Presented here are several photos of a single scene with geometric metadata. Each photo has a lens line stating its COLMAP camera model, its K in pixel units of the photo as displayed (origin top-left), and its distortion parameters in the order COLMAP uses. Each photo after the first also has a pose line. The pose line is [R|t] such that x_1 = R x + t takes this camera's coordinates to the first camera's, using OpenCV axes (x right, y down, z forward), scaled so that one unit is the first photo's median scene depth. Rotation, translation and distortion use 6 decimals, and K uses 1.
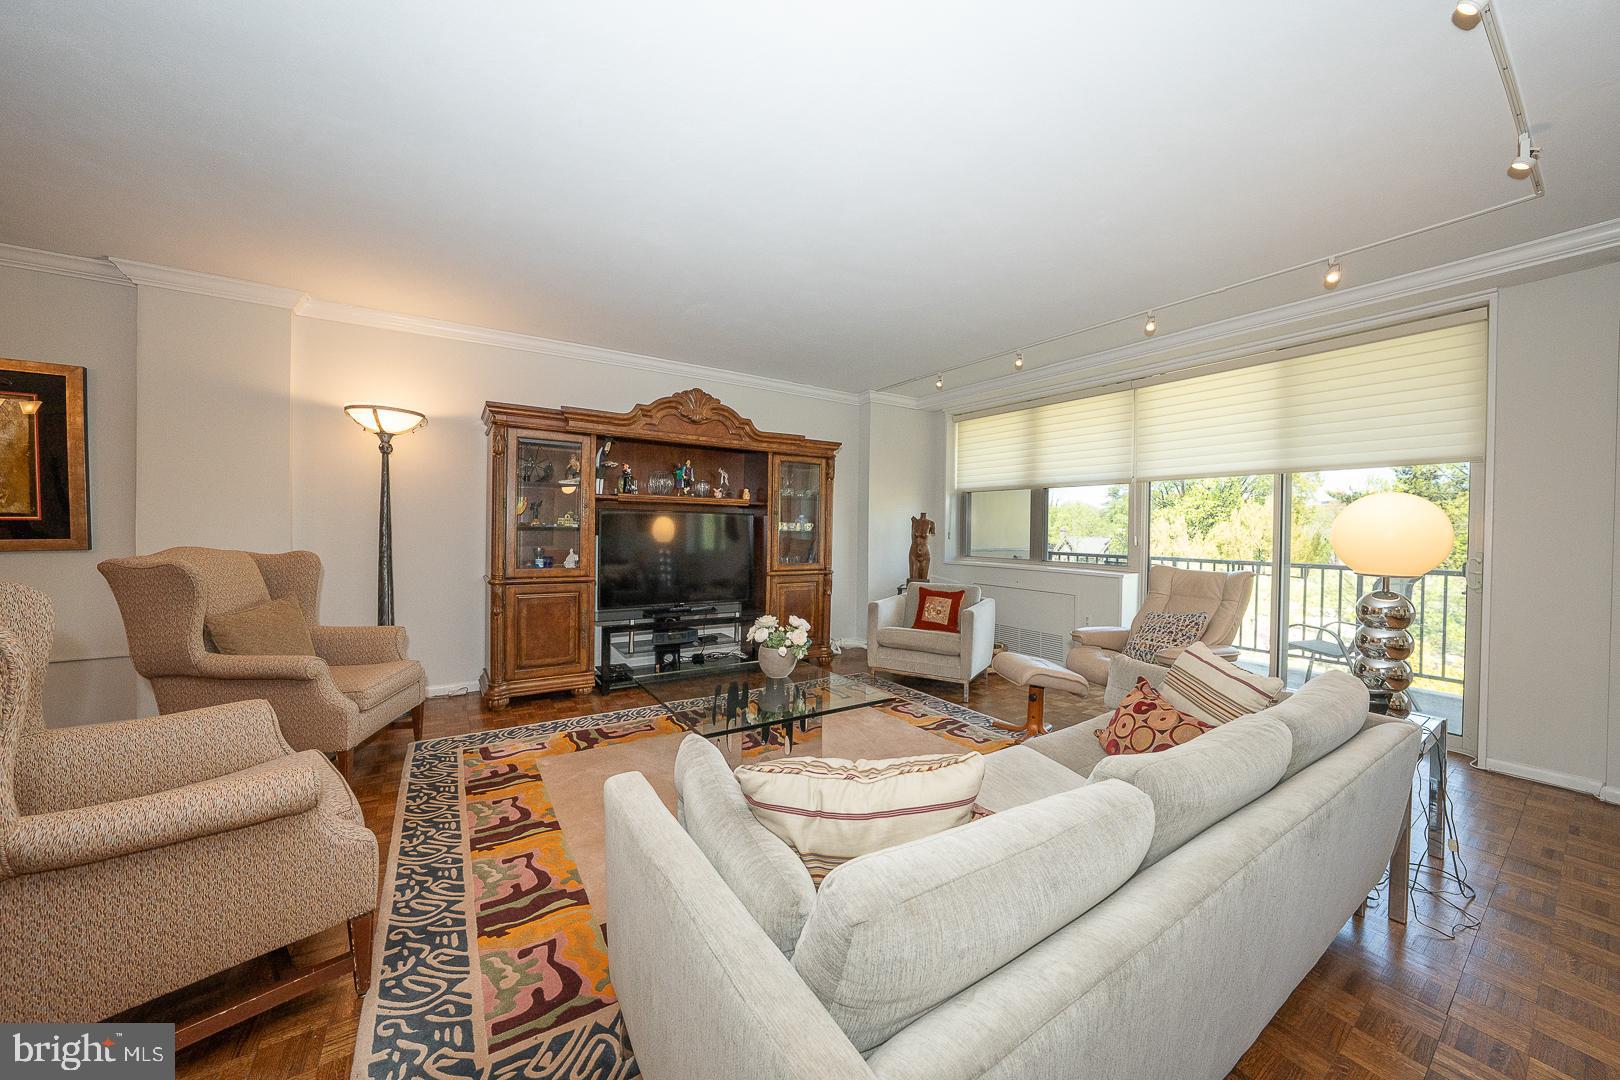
lens RADIAL K [[558.8, 0, 810.6], [0, 558.8, 534.6], [0, 0, 1]] dist [-0.028718, 0.006539]
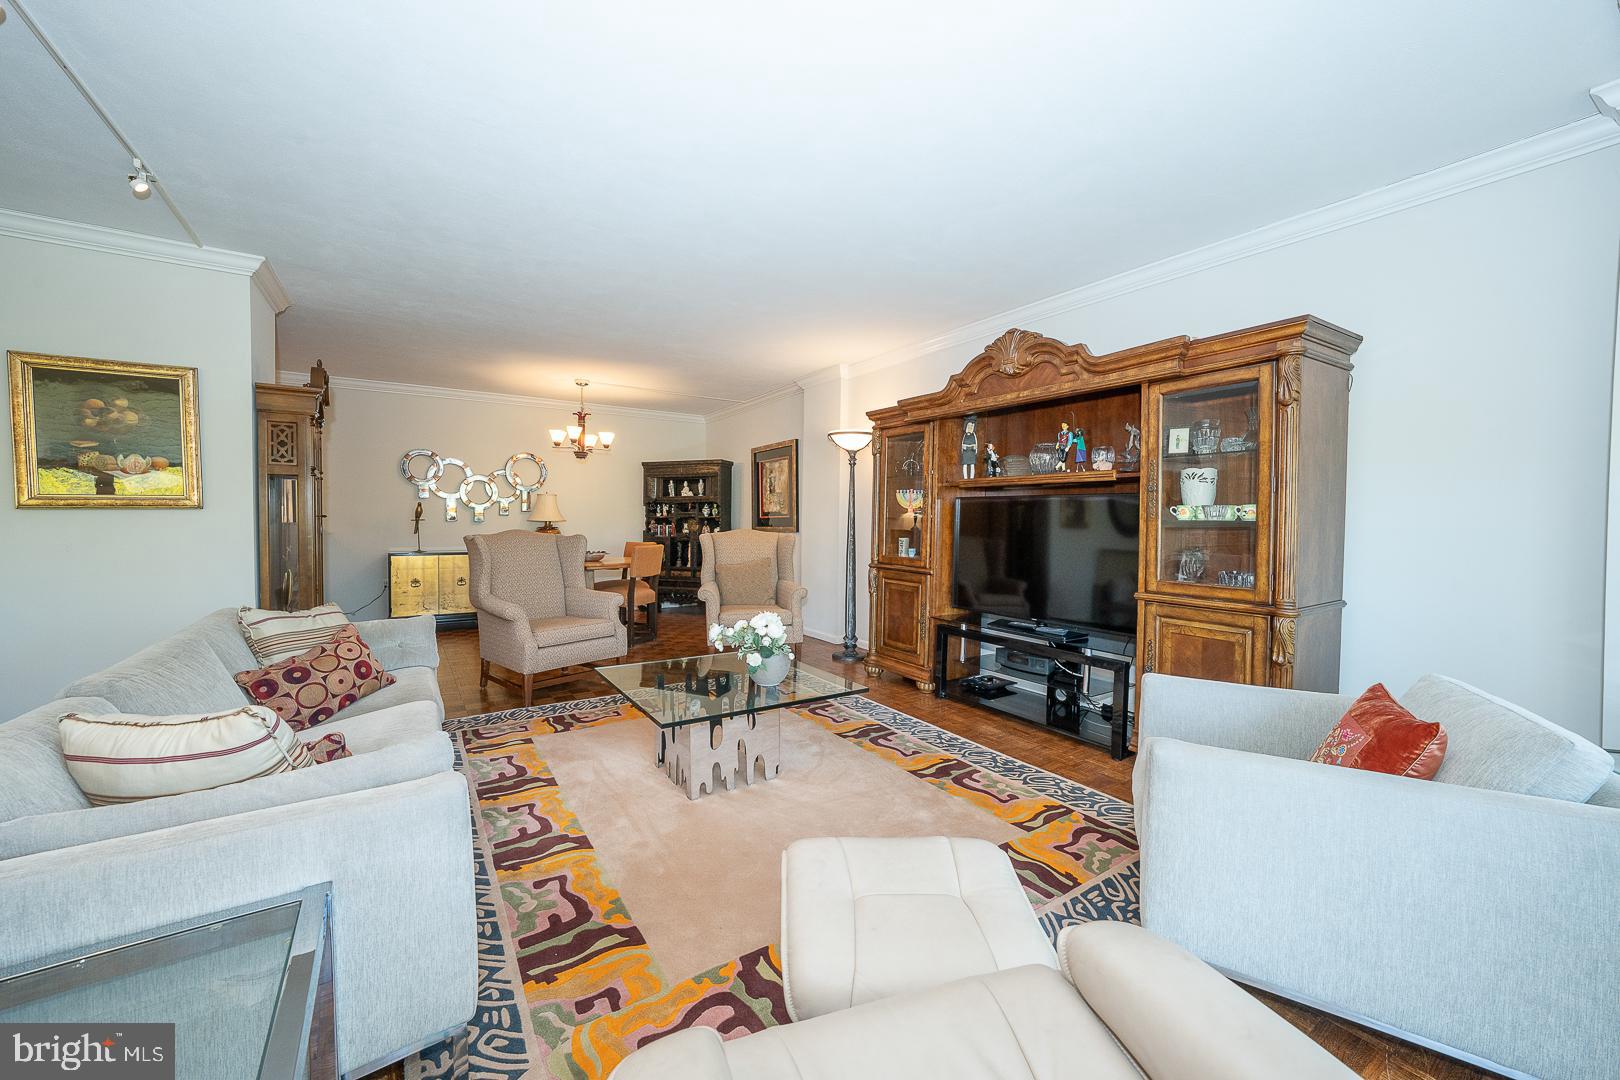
lens RADIAL K [[614.0, 0, 809.0], [0, 614.0, 534.4], [0, 0, 1]] dist [-0.010024, 0.000441]
pose [[0.003000, 0.009334, -0.999952, 0.684330], [-0.020945, 0.999738, 0.009269, 0.010604], [0.999776, 0.020916, 0.003195, 0.815812]]
